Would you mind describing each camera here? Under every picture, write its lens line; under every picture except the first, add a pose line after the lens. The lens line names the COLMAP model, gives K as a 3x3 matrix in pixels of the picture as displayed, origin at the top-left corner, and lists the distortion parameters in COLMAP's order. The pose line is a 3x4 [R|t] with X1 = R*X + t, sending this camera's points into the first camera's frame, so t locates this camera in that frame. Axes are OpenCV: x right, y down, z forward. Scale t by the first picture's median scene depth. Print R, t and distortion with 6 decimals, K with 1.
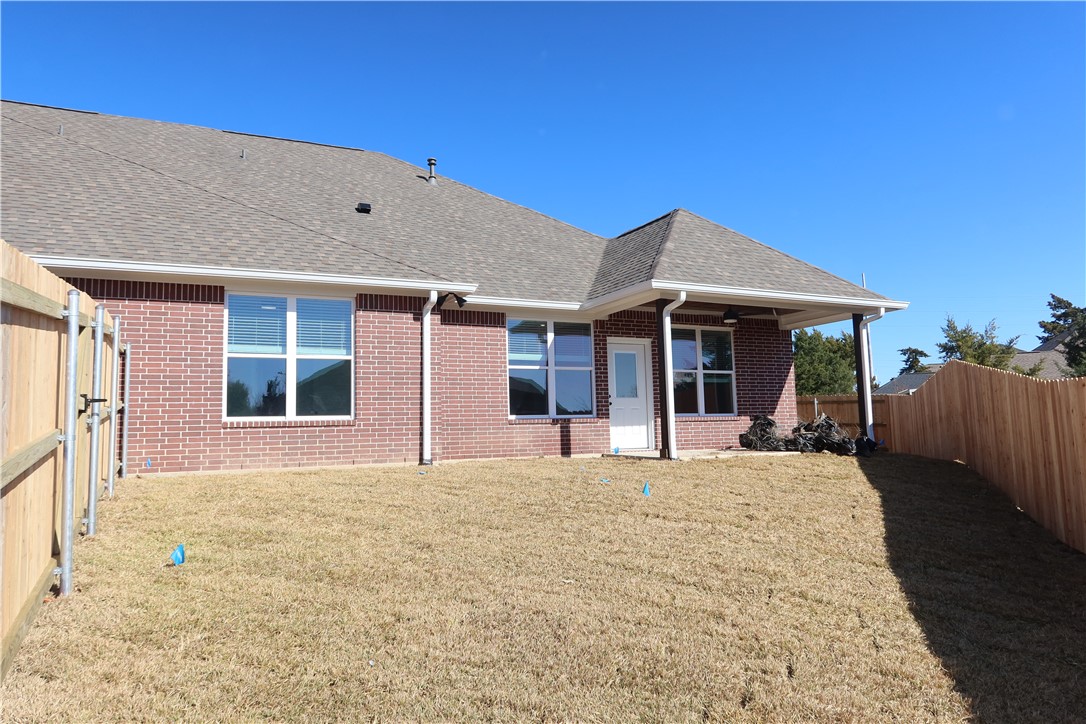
lens RADIAL K [[755.7, 0, 540.6], [0, 755.7, 345.1], [0, 0, 1]] dist [-0.003420, 0.000140]
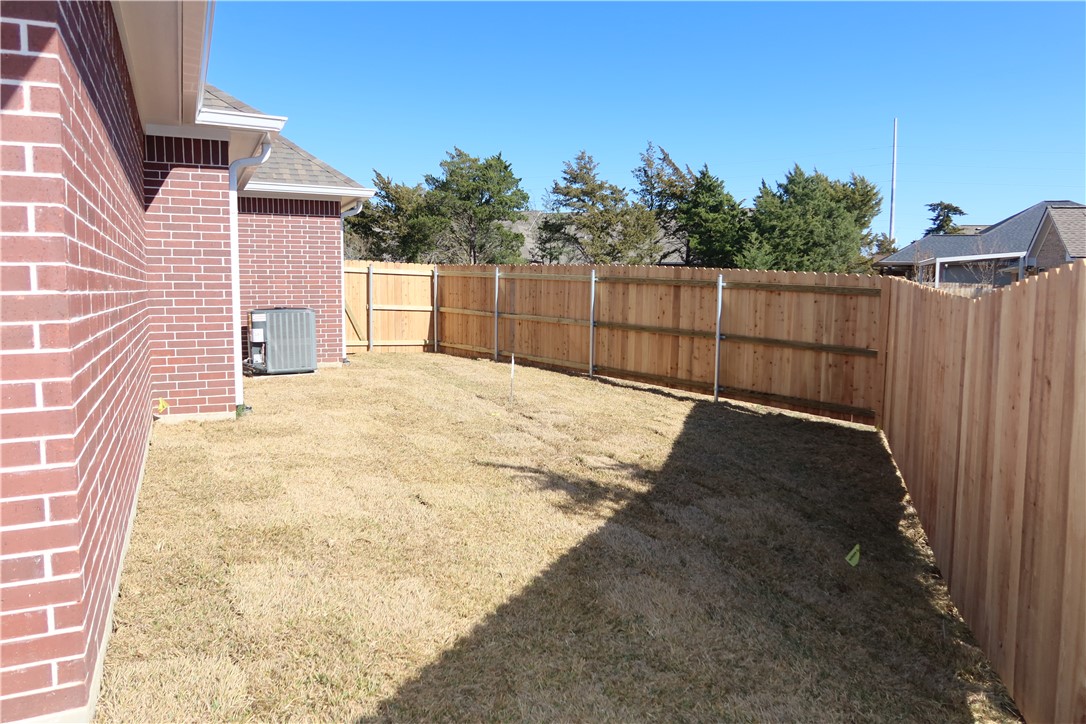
lens RADIAL K [[755.7, 0, 540.6], [0, 755.7, 345.1], [0, 0, 1]] dist [-0.003420, 0.000140]
pose [[0.999099, 0.039543, -0.015379, 0.118915], [-0.035778, 0.980034, 0.195586, 0.012990], [0.022806, -0.194860, 0.980566, 0.252140]]
